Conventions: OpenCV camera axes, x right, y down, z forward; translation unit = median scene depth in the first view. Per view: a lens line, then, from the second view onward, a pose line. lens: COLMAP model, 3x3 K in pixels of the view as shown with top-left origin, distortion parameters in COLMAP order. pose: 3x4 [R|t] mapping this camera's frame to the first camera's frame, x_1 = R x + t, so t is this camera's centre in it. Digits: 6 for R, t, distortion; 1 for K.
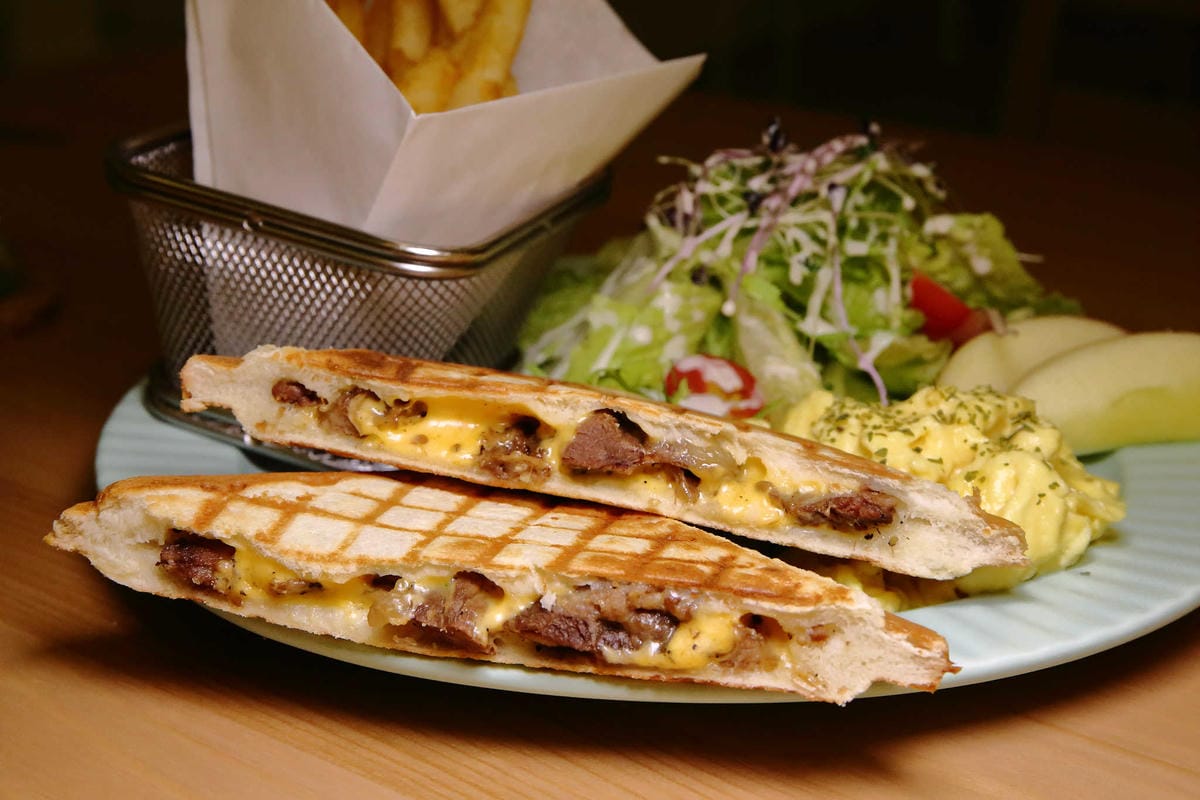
lens RADIAL K [[2272.1, 0, 604.1], [0, 2272.1, 398.0], [0, 0, 1]] dist [0.056318, 0.000000]
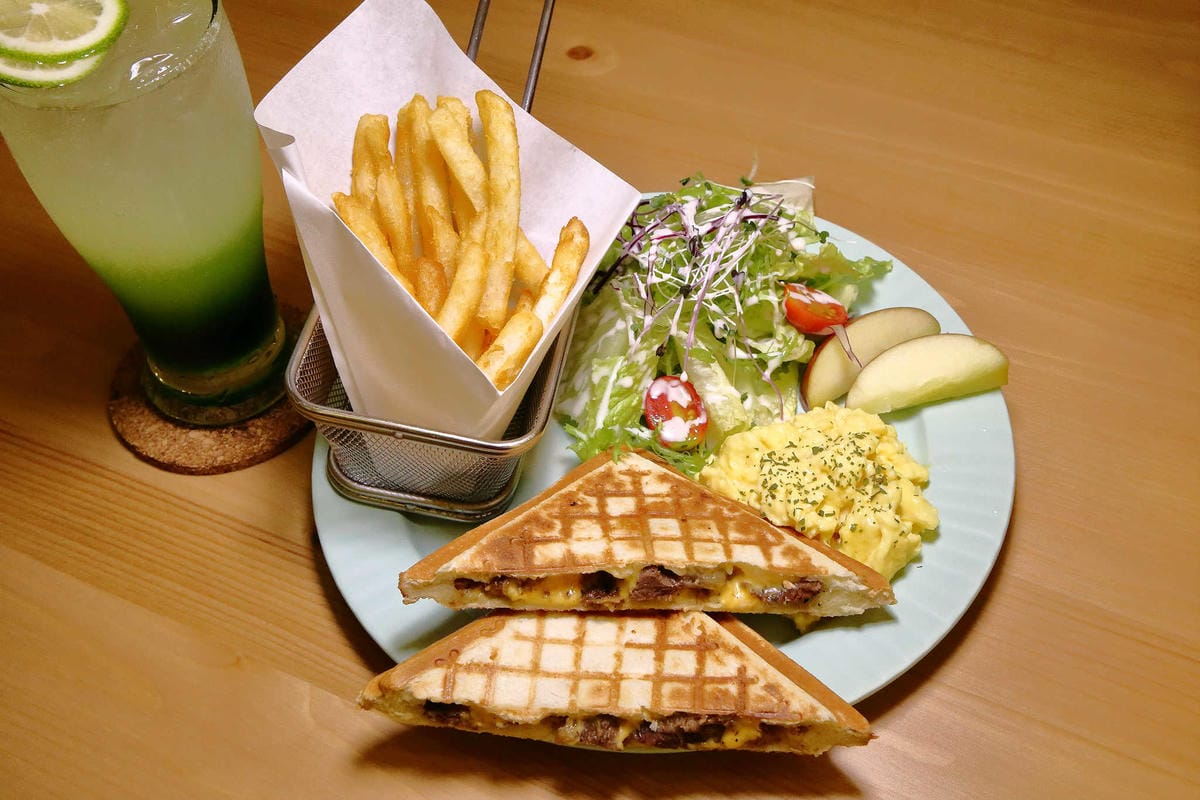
lens RADIAL K [[1660.3, 0, 594.8], [0, 1660.3, 404.8], [0, 0, 1]] dist [0.007480, 0.000000]
pose [[0.980576, -0.186172, 0.061727, -0.096788], [0.118983, 0.814811, 0.567385, -0.813952], [-0.155927, -0.549019, 0.821136, 0.041818]]
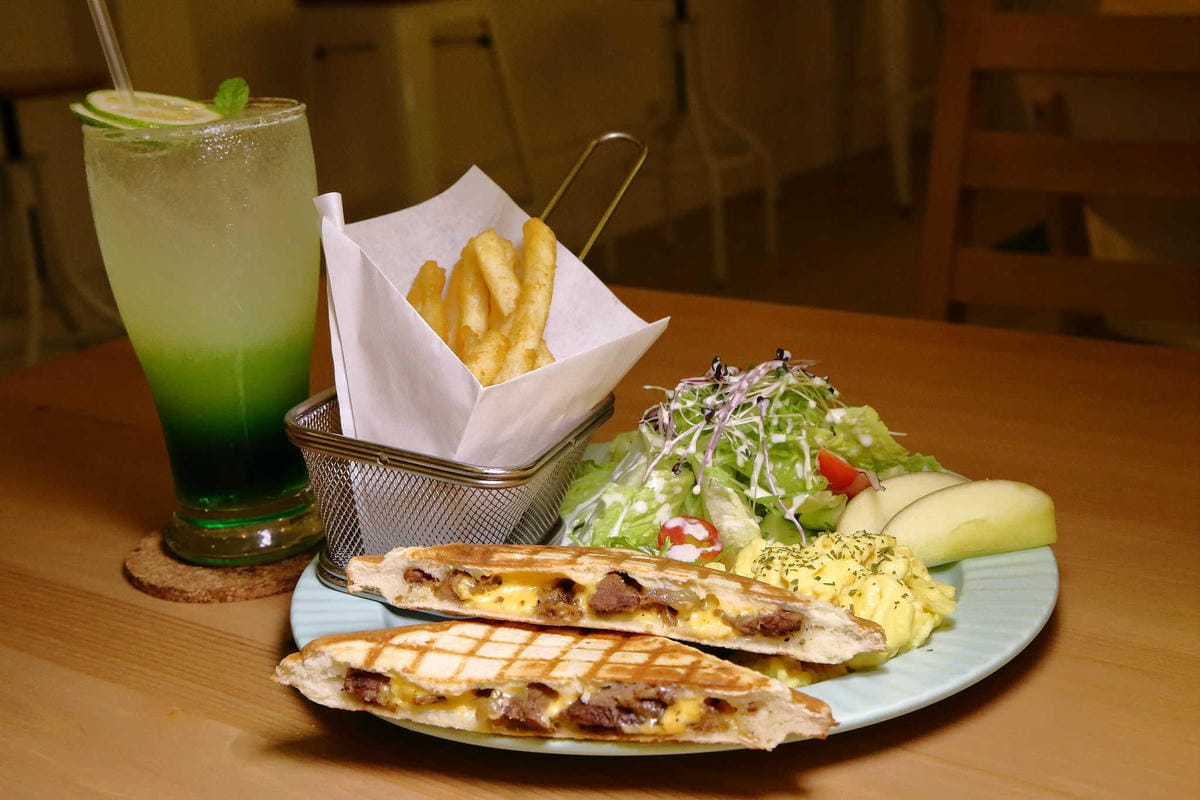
lens RADIAL K [[1940.5, 0, 601.1], [0, 1940.5, 403.6], [0, 0, 1]] dist [-0.021854, 0.000000]
pose [[0.996711, -0.076239, -0.027476, 0.036968], [0.075311, 0.996601, -0.033376, -0.066324], [0.029927, 0.031197, 0.999065, -0.350932]]
